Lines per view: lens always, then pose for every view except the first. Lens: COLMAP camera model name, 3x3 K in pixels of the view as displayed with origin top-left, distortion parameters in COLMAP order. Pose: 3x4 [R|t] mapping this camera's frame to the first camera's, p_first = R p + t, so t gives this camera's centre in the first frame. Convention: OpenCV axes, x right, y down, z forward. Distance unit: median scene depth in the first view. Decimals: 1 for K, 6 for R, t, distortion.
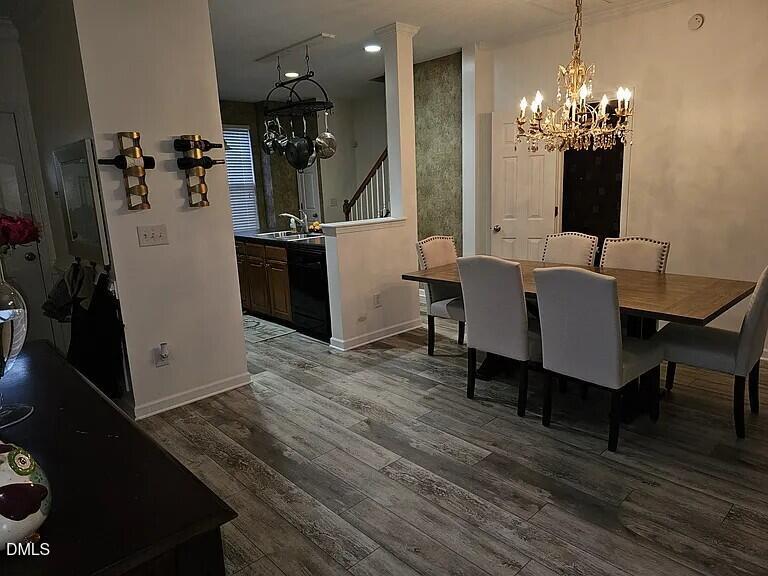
lens RADIAL K [[517.2, 0, 384.7], [0, 517.2, 290.3], [0, 0, 1]] dist [0.006310, -0.021448]
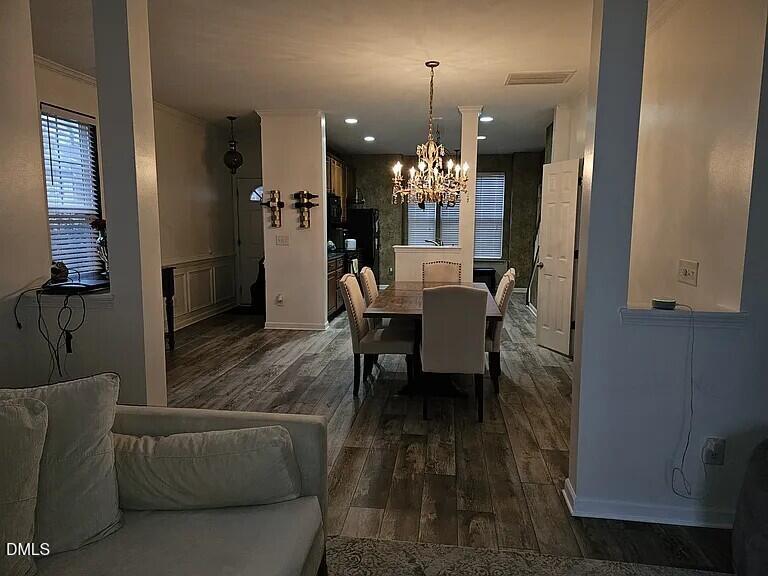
lens RADIAL K [[517.2, 0, 384.6], [0, 517.2, 286.1], [0, 0, 1]] dist [0.006310, -0.021448]
pose [[0.630526, 0.140951, -0.763263, 1.412898], [-0.191140, 0.981286, 0.023314, -0.055455], [0.752265, 0.131190, 0.645667, 0.021280]]
